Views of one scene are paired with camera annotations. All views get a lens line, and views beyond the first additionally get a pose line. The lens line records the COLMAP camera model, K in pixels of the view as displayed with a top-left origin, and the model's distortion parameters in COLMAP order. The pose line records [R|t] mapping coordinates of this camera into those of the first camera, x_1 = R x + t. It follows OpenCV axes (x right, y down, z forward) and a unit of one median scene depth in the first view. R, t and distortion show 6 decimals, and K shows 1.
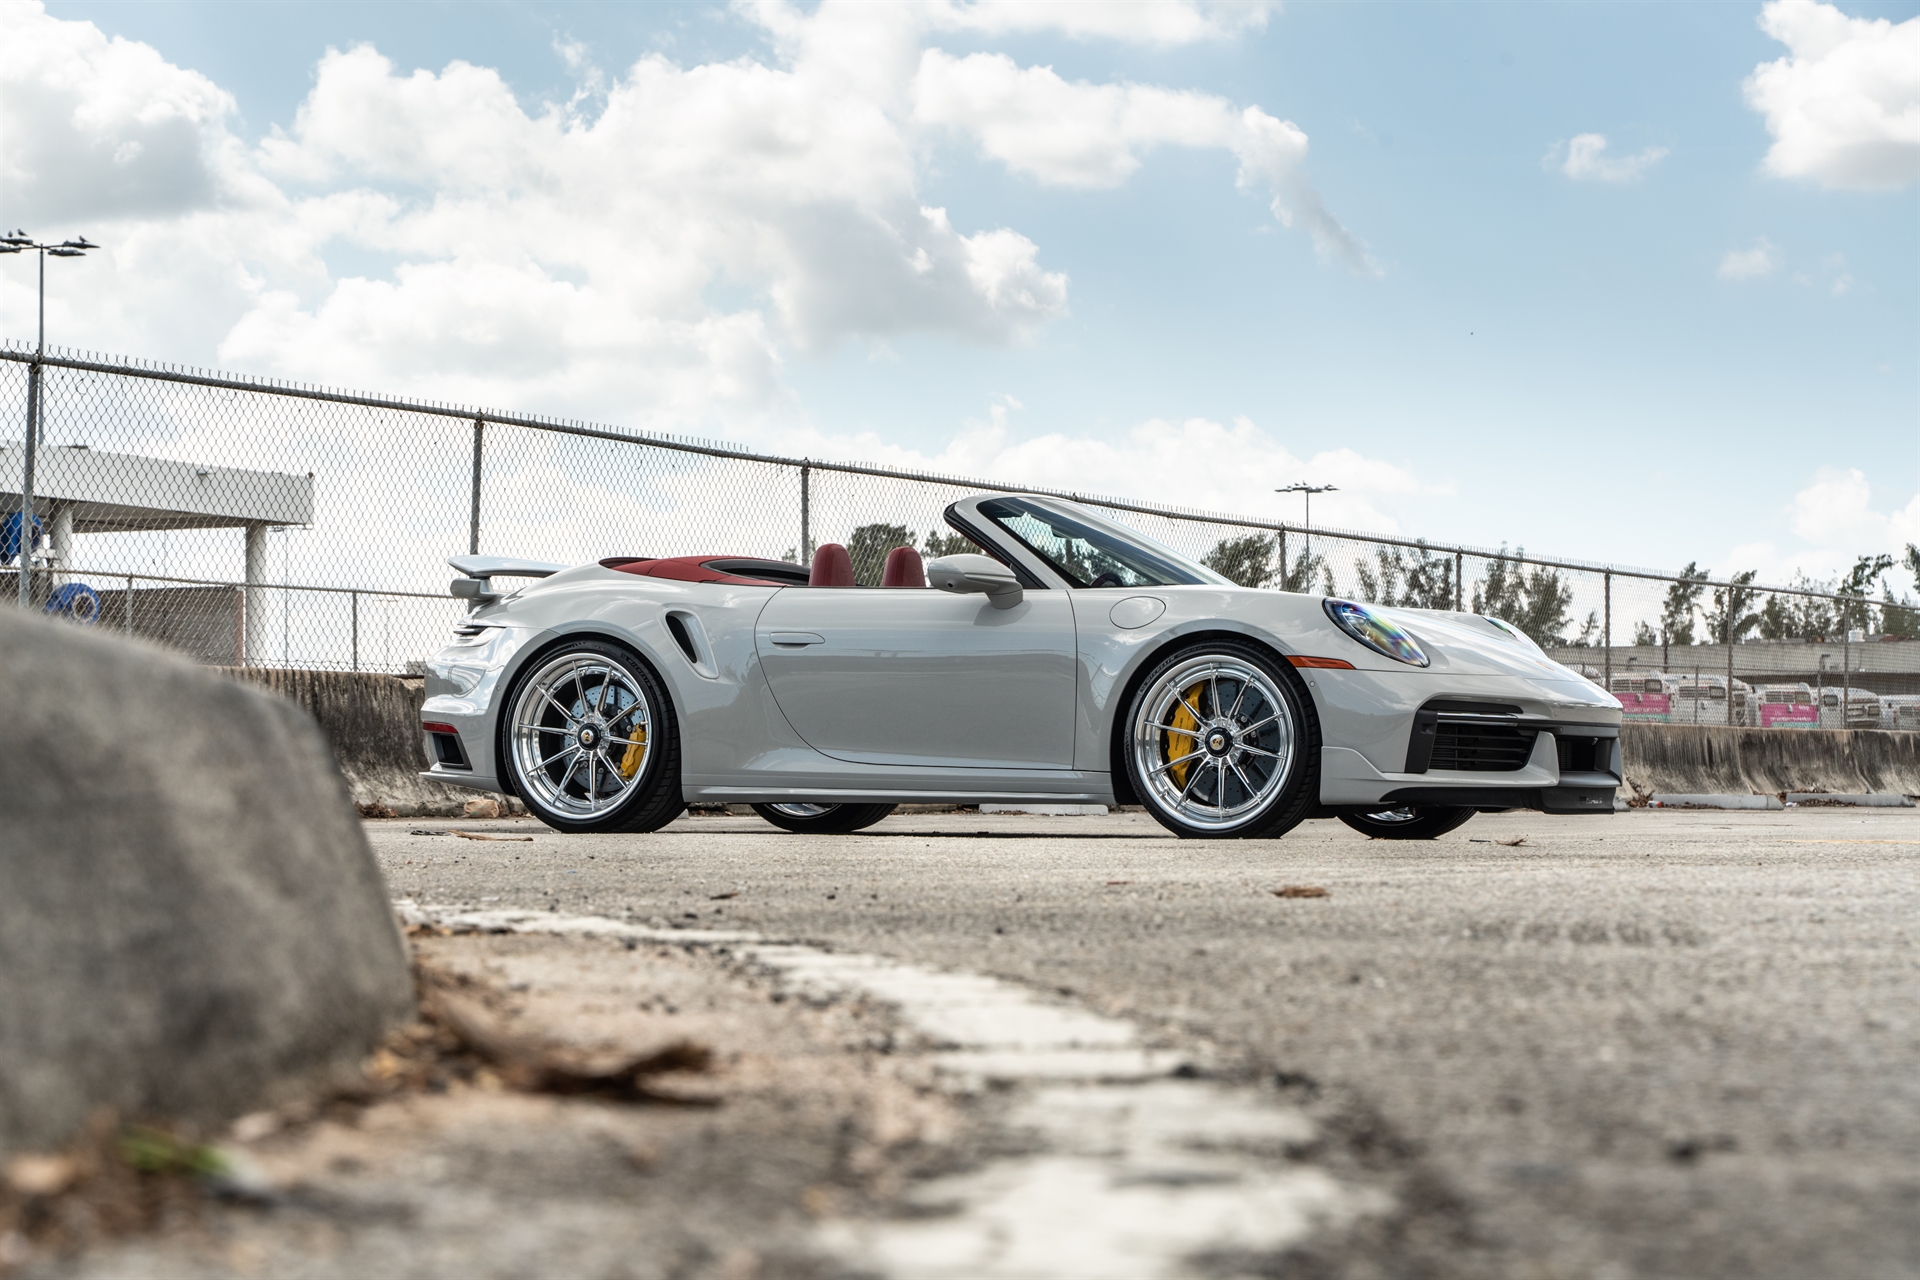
lens RADIAL K [[4097.5, 0, 977.2], [0, 4097.5, 643.8], [0, 0, 1]] dist [0.033790, 0.033368]
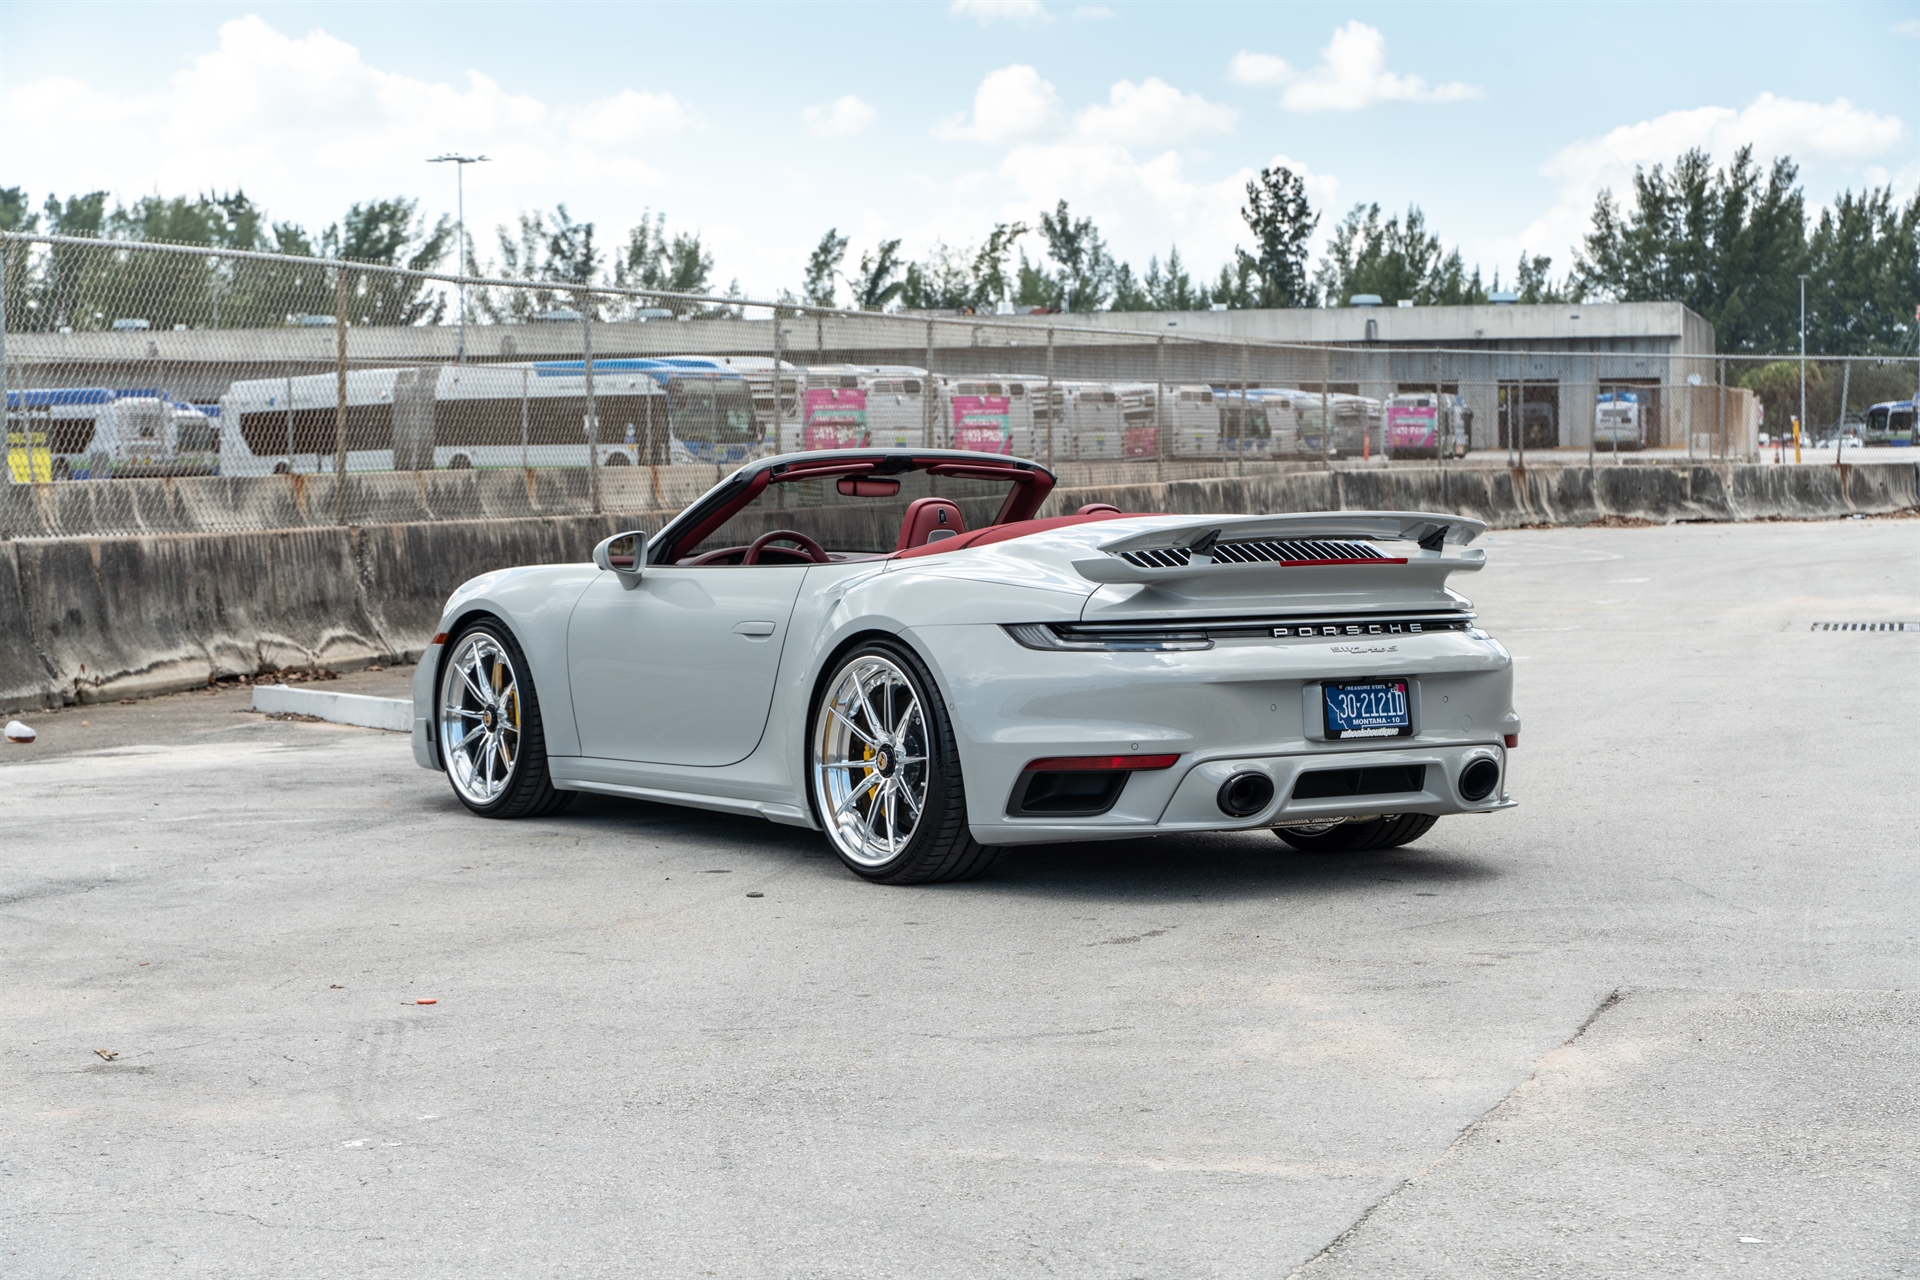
lens RADIAL K [[4031.1, 0, 1003.9], [0, 4031.1, 640.5], [0, 0, 1]] dist [-0.024027, 0.205202]
pose [[0.975207, -0.019066, 0.220472, -0.030773], [0.000097, 0.996318, 0.085733, -0.038642], [-0.221295, -0.083586, 0.971618, 0.287382]]
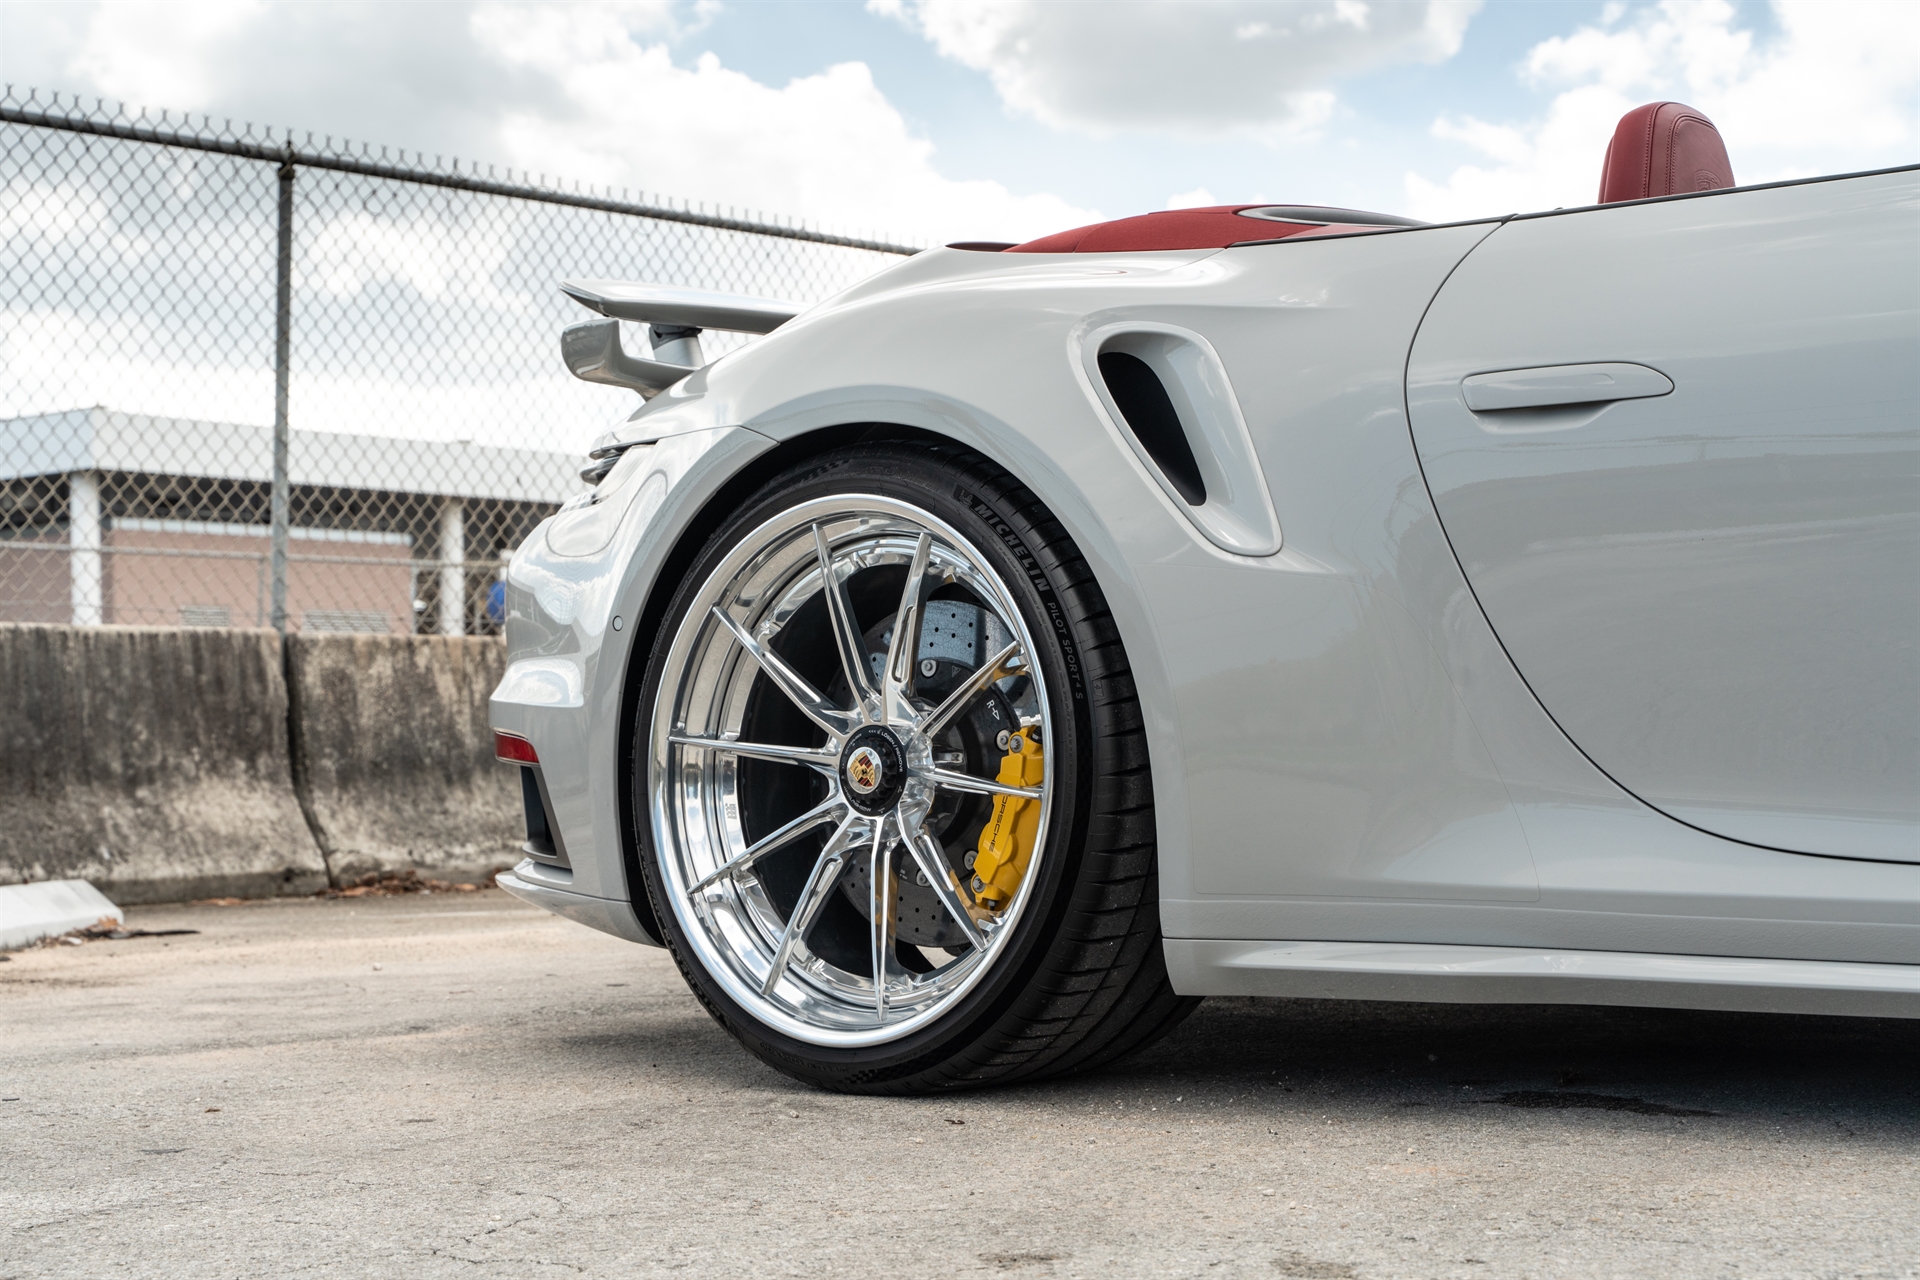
lens RADIAL K [[2994.7, 0, 960.0], [0, 2994.7, 640.0], [0, 0, 1]] dist [-0.124401, 0.044811]
pose [[0.972452, -0.034179, -0.230584, -0.024149], [0.033390, 0.999416, -0.007323, 0.009747], [0.230699, -0.000578, 0.973025, 0.514082]]
